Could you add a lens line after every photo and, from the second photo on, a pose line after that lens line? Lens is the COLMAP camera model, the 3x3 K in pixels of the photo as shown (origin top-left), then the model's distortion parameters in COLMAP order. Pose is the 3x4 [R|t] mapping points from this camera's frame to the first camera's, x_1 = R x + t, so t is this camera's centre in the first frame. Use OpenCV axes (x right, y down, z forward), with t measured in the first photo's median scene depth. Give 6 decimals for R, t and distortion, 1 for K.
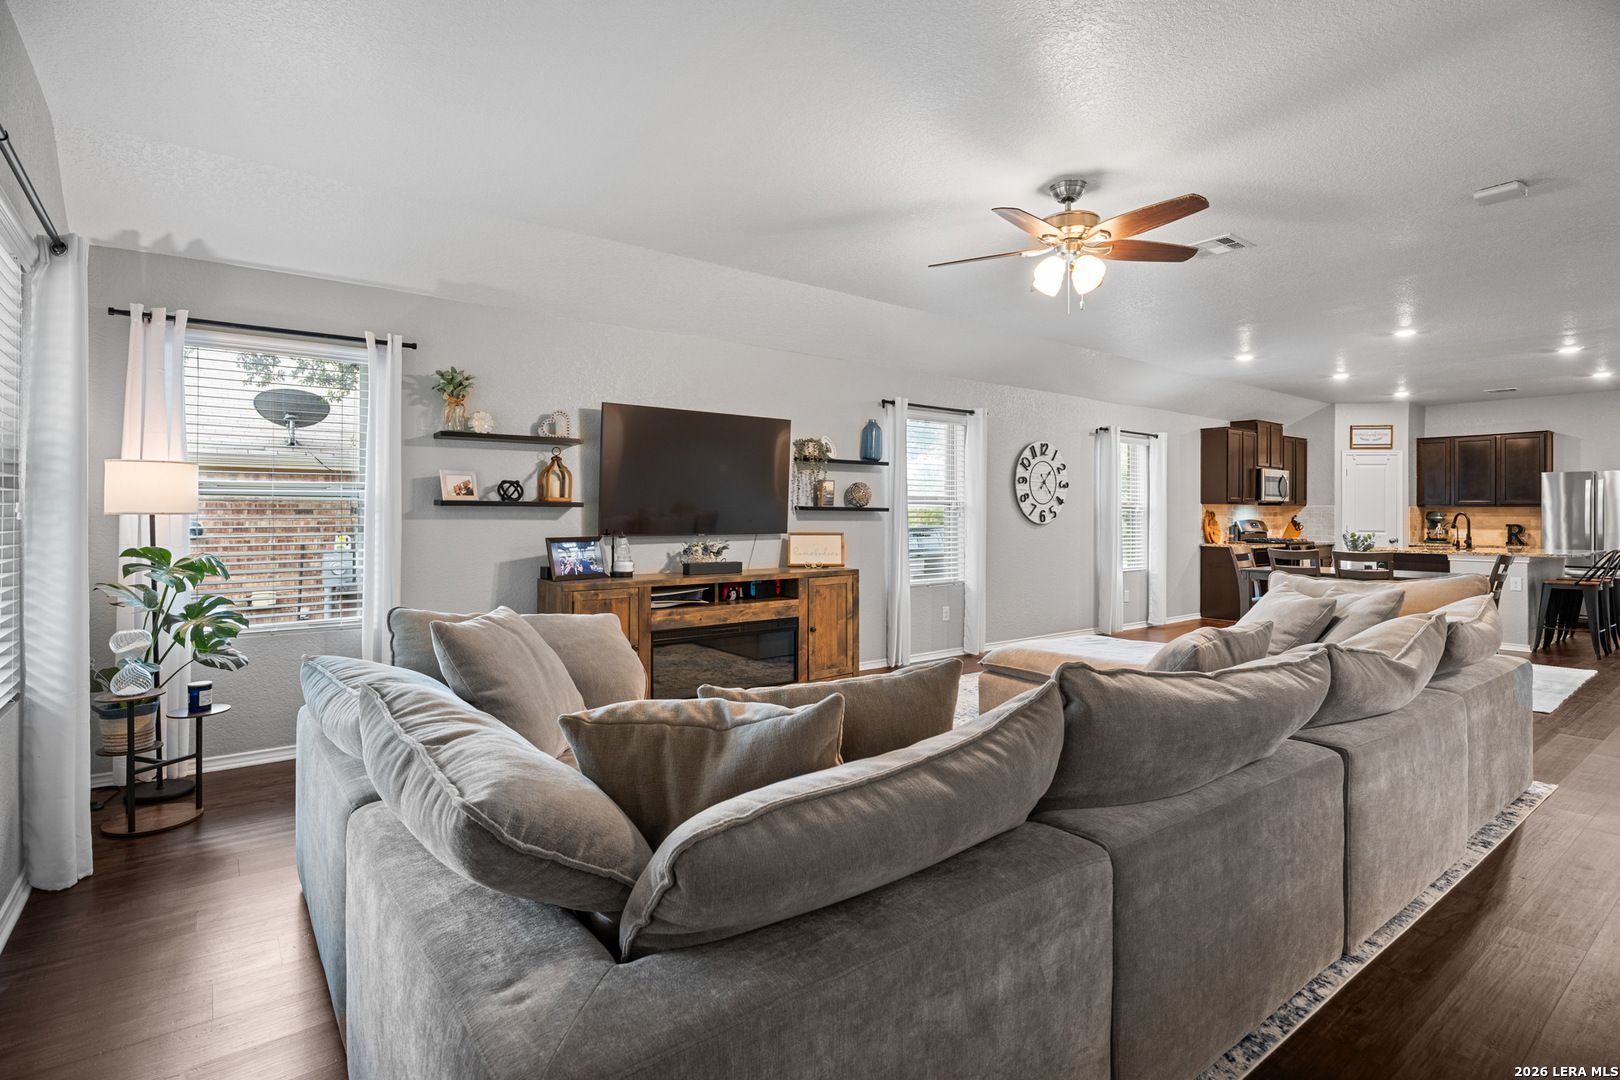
lens RADIAL K [[773.1, 0, 803.3], [0, 773.1, 503.0], [0, 0, 1]] dist [-0.007553, 0.001045]
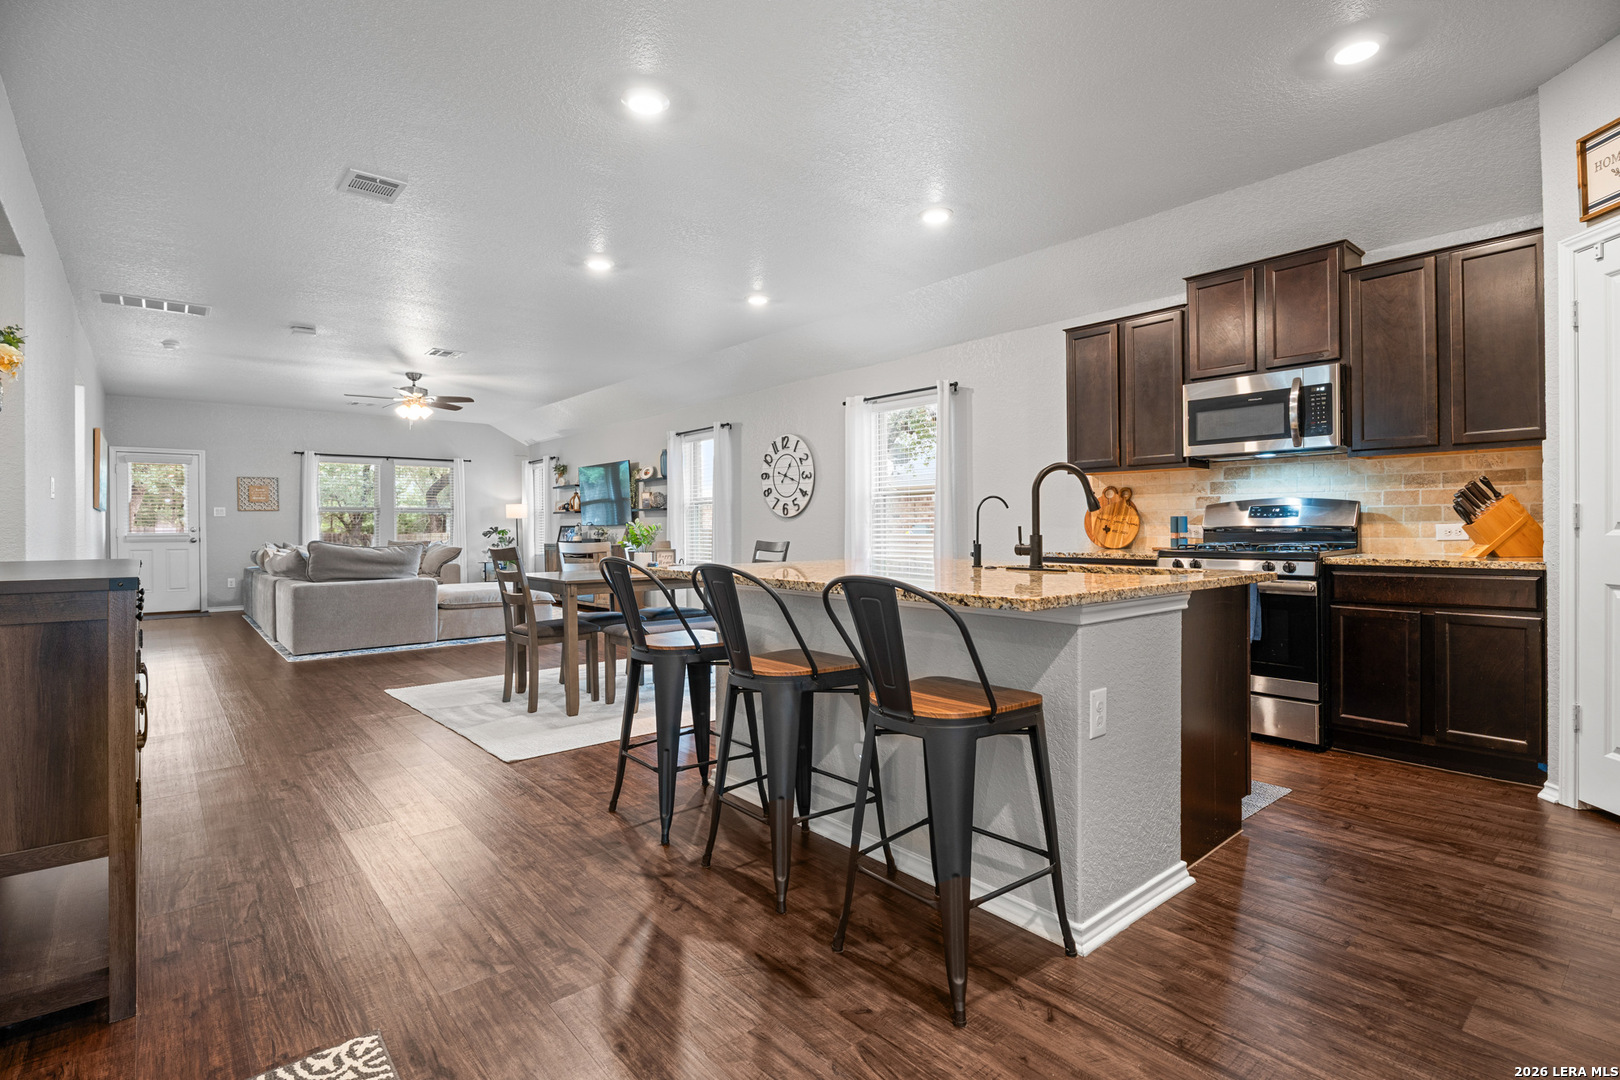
lens RADIAL K [[773.1, 0, 805.4], [0, 773.1, 537.8], [0, 0, 1]] dist [-0.007553, 0.001045]
pose [[0.064101, 0.010728, -0.997886, 1.321366], [0.022086, 0.999682, 0.012166, 0.042638], [0.997699, -0.022819, 0.063844, 0.964795]]
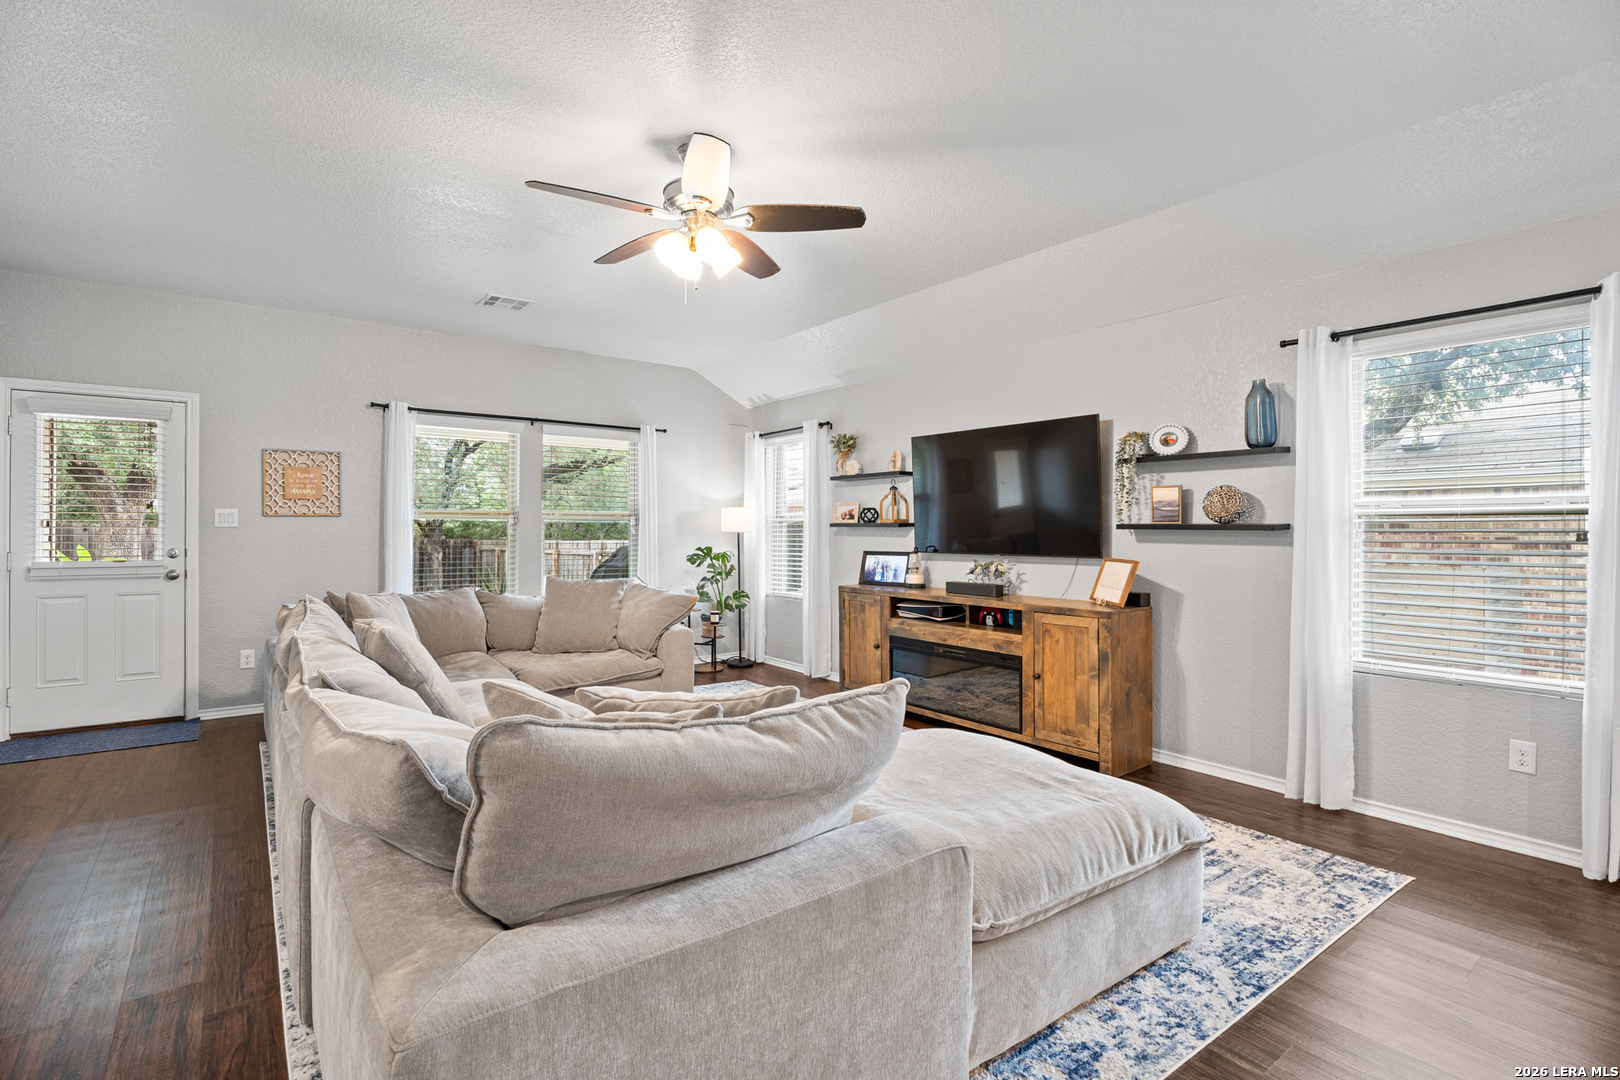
lens RADIAL K [[744.9, 0, 795.5], [0, 744.9, 535.4], [0, 0, 1]] dist [-0.019265, 0.001682]
pose [[0.008970, 0.005416, -0.999945, 0.543577], [0.009119, 0.999943, 0.005498, 0.006512], [0.999918, -0.009168, 0.008920, 0.511900]]
